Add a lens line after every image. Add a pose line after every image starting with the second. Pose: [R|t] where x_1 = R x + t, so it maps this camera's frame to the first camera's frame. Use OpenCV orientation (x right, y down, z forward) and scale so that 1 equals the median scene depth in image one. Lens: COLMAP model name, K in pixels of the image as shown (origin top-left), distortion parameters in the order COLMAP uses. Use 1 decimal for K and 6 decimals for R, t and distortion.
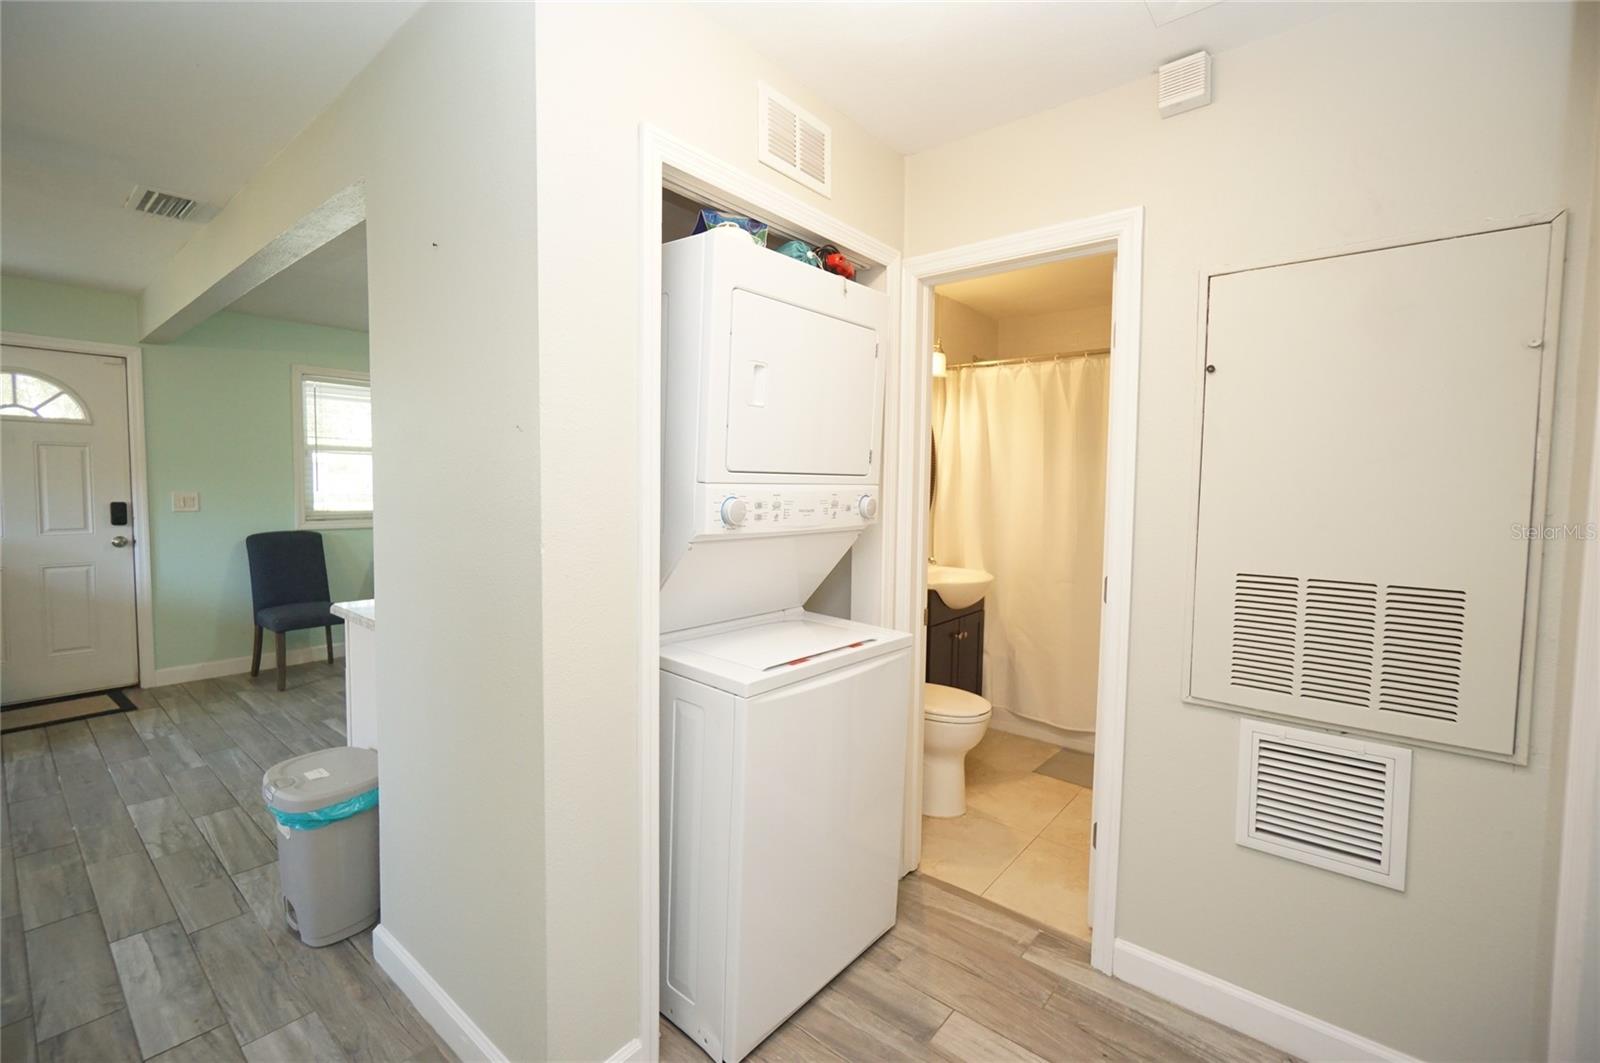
lens RADIAL K [[705.5, 0, 791.7], [0, 705.5, 513.3], [0, 0, 1]] dist [-0.003203, -0.000106]
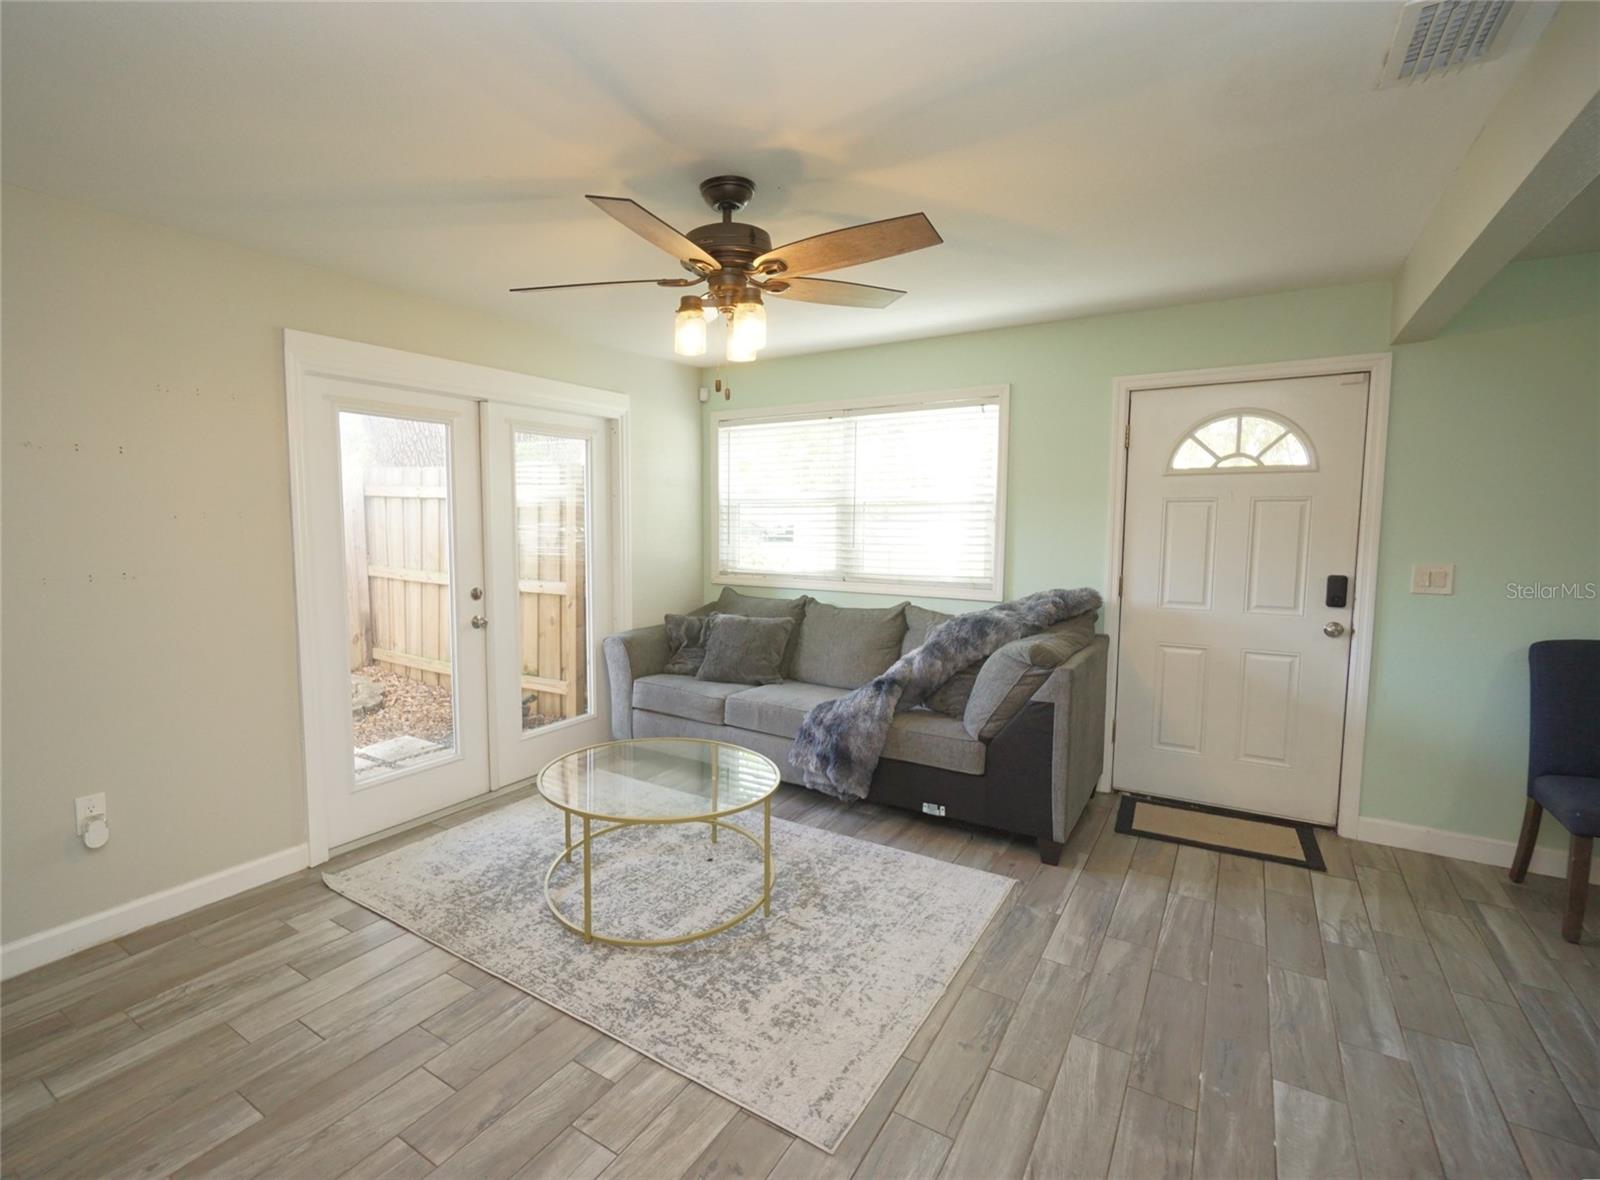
lens RADIAL K [[736.0, 0, 794.1], [0, 736.0, 586.1], [0, 0, 1]] dist [-0.000122, 0.010038]
pose [[0.137375, 0.100163, -0.985442, -0.286396], [-0.039268, 0.994643, 0.095624, -0.058309], [0.989740, 0.025560, 0.140572, 0.342826]]
